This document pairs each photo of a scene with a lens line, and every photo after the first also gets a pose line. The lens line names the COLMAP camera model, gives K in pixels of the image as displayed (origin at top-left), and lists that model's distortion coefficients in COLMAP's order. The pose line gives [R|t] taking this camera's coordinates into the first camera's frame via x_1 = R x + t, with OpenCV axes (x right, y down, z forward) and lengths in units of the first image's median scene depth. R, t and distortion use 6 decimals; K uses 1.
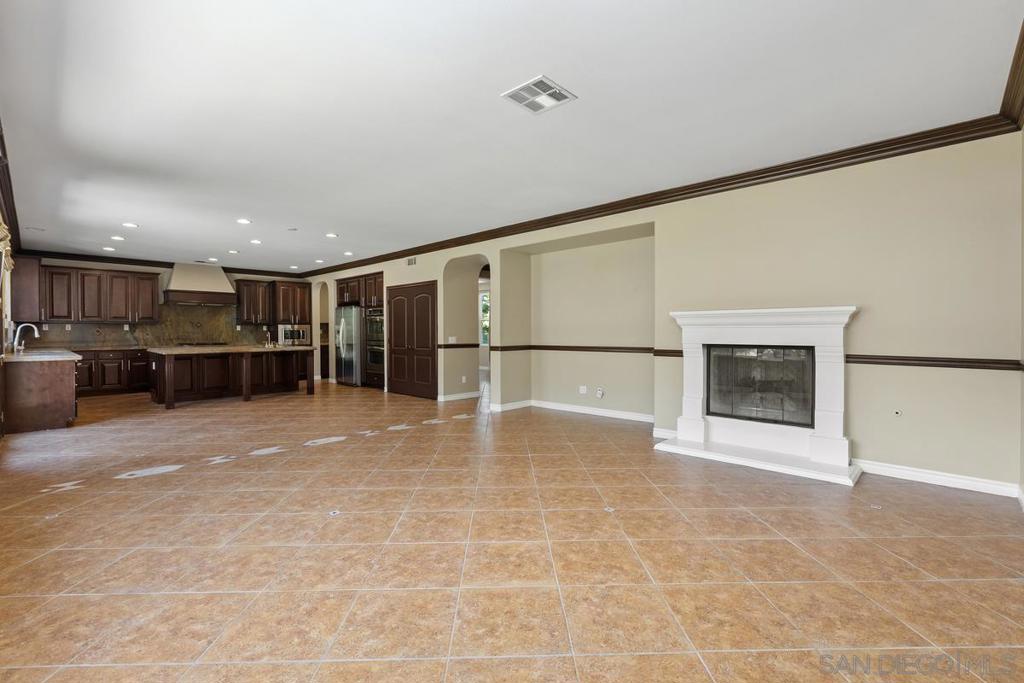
lens RADIAL K [[452.6, 0, 515.1], [0, 452.6, 340.9], [0, 0, 1]] dist [-0.001728, -0.000662]
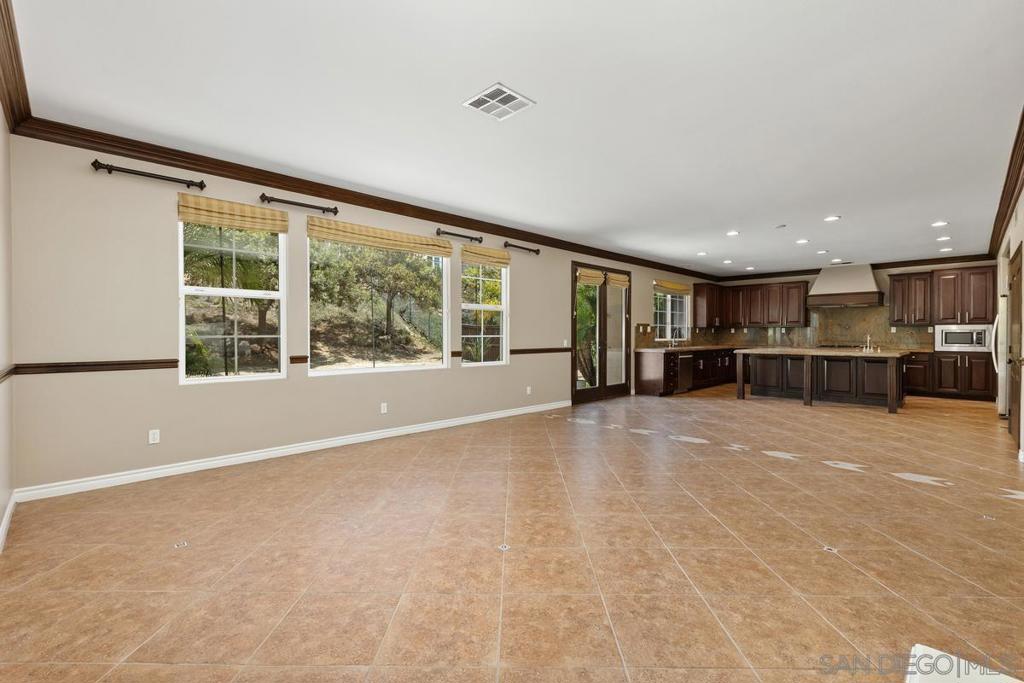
lens RADIAL K [[452.6, 0, 515.1], [0, 452.6, 340.9], [0, 0, 1]] dist [-0.001728, -0.000662]
pose [[-0.027223, 0.017141, -0.999482, 0.773131], [-0.021002, 0.999622, 0.017715, -0.018573], [0.999409, 0.021473, -0.026853, 0.769566]]
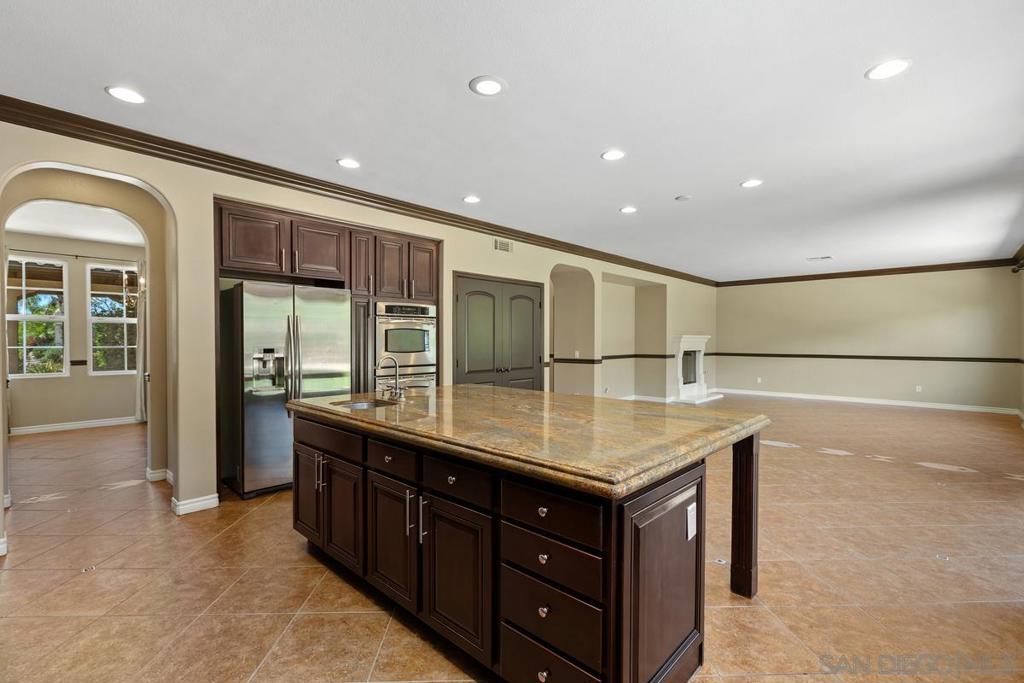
lens RADIAL K [[452.6, 0, 515.1], [0, 452.6, 340.9], [0, 0, 1]] dist [-0.001728, -0.000662]
pose [[-0.012750, -0.000500, 0.999919, -1.912571], [0.019721, 0.999805, 0.000752, -0.064737], [-0.999724, 0.019729, -0.012738, 2.065172]]
